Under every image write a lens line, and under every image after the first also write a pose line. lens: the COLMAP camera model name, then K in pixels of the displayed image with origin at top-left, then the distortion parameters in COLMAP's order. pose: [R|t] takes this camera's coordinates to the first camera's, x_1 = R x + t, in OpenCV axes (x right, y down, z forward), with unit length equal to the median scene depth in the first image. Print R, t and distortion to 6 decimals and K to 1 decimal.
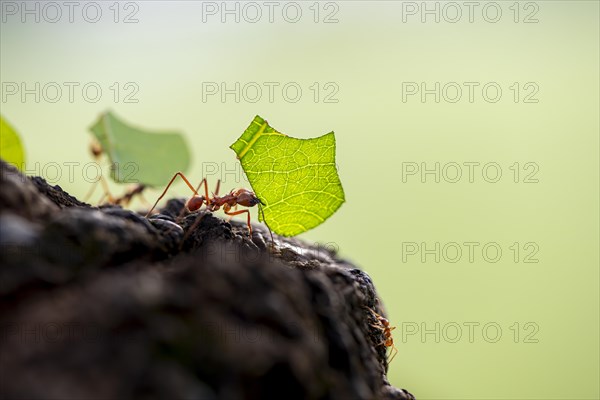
lens RADIAL K [[278.0, 0, 299.8], [0, 278.0, 199.4], [0, 0, 1]] dist [0.004293, 0.000168]
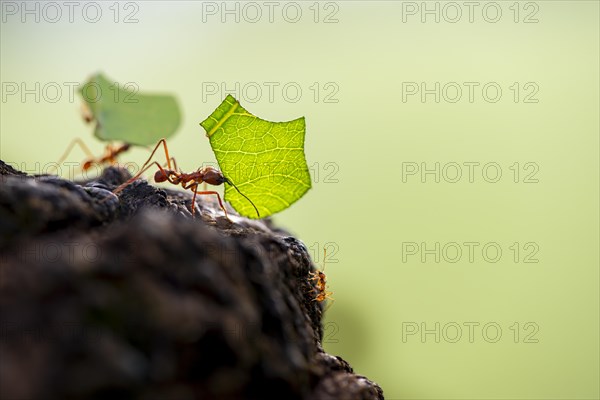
lens RADIAL K [[278.0, 0, 300.2], [0, 278.0, 200.6], [0, 0, 1]] dist [0.004293, 0.000168]
pose [[1.000000, 0.000368, -0.000382, 0.236704], [-0.000367, 0.999995, 0.003268, 0.116316], [0.000384, -0.003268, 0.999995, -0.000971]]
